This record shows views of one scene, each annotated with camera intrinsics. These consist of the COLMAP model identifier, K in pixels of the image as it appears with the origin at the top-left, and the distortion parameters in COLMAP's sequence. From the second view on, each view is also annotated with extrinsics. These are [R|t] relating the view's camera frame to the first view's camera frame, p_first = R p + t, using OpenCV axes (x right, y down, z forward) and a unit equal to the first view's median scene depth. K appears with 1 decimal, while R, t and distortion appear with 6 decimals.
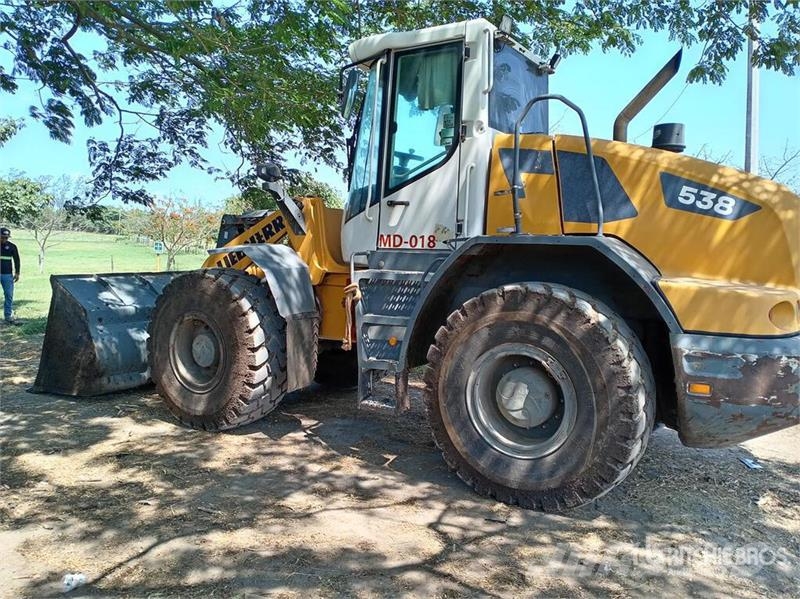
lens RADIAL K [[627.0, 0, 394.7], [0, 627.0, 302.1], [0, 0, 1]] dist [0.067253, -0.106394]
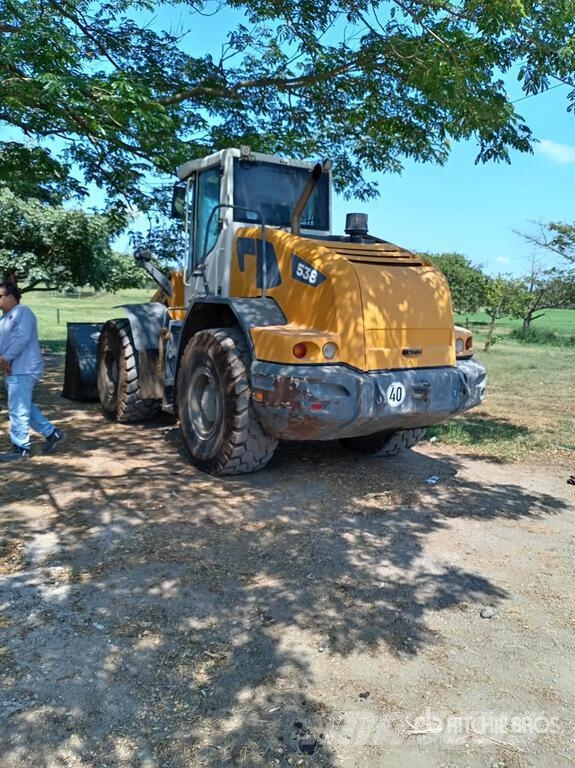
lens RADIAL K [[601.9, 0, 289.9], [0, 601.9, 377.9], [0, 0, 1]] dist [0.067253, -0.106394]
pose [[0.914809, 0.070497, -0.397686, 0.726159], [-0.066938, 0.997496, 0.022845, 0.034608], [0.398301, 0.005721, 0.917237, -0.195553]]
